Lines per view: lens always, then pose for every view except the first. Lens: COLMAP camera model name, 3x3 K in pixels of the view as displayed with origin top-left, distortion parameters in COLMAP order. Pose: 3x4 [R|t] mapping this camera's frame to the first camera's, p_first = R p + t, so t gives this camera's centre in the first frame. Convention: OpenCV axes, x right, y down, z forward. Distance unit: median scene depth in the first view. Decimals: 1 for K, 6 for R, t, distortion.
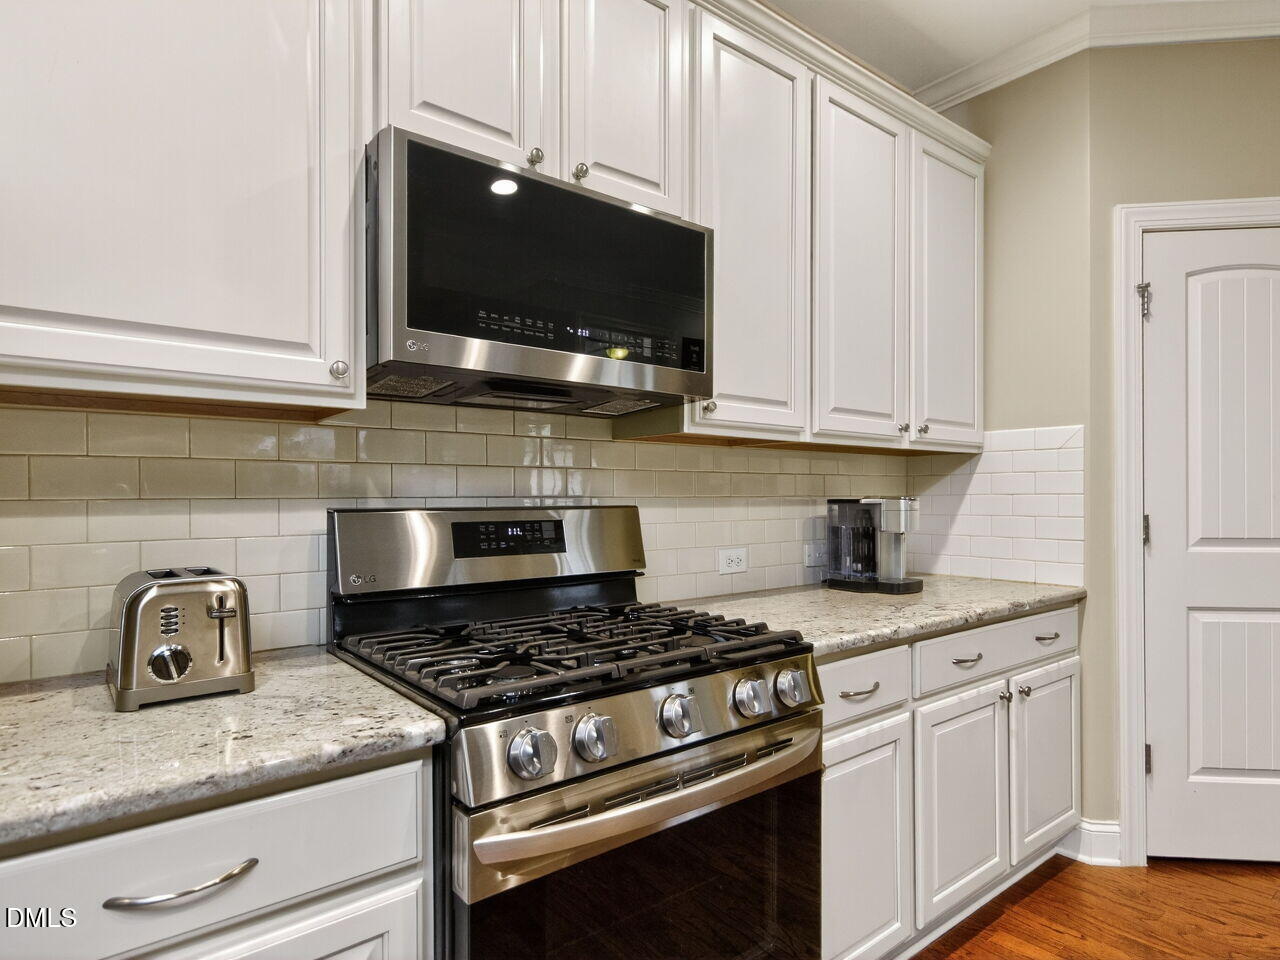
lens RADIAL K [[725.1, 0, 642.5], [0, 725.1, 484.1], [0, 0, 1]] dist [0.020377, -0.000111]
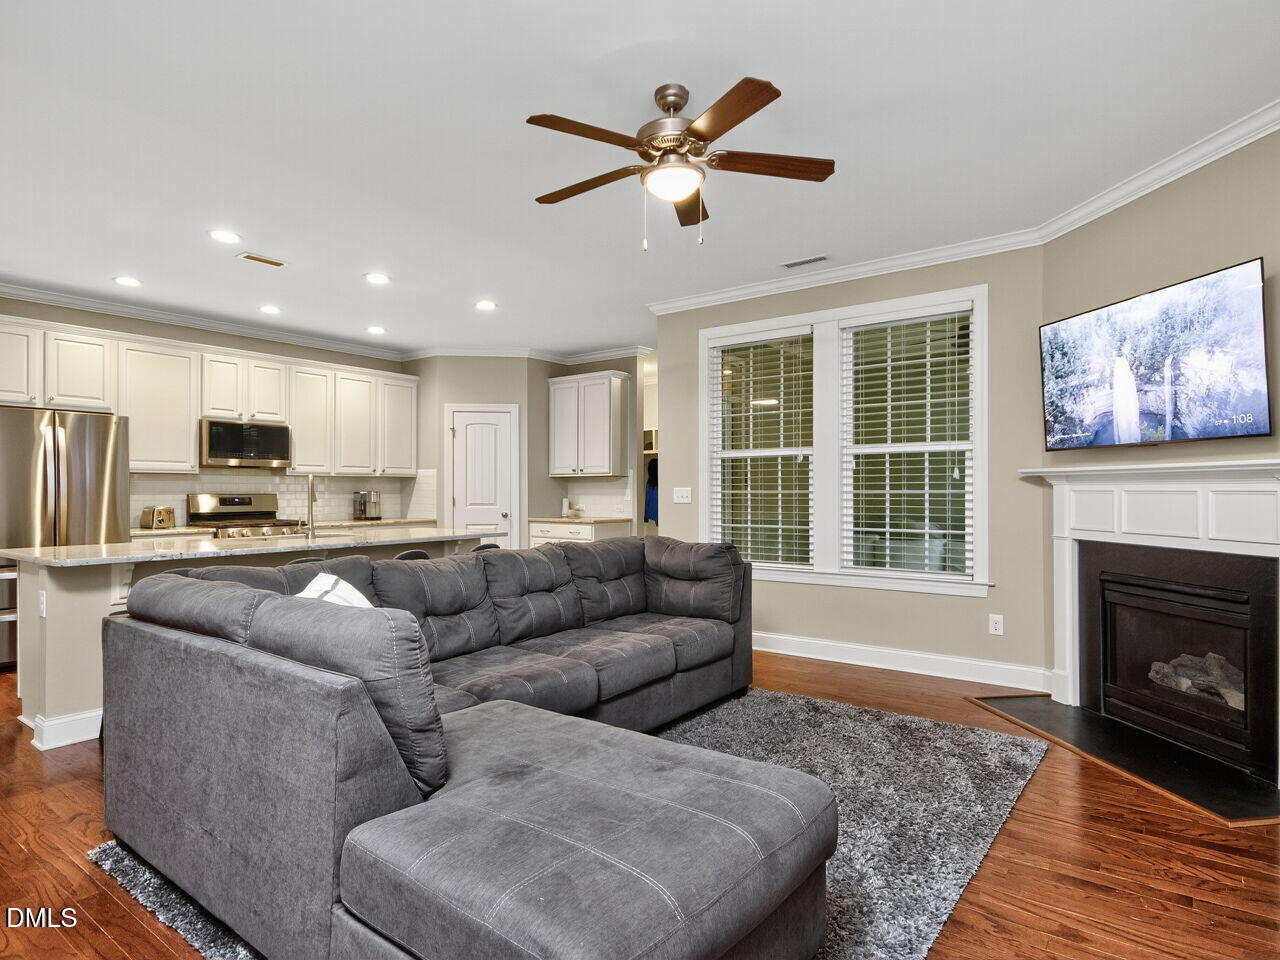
lens RADIAL K [[725.1, 0, 638.4], [0, 725.1, 481.9], [0, 0, 1]] dist [0.020377, -0.000111]
pose [[0.965974, 0.004060, 0.258607, 0.701695], [-0.002060, 0.999966, -0.008006, -0.001512], [-0.258630, 0.007201, 0.965950, -2.617623]]
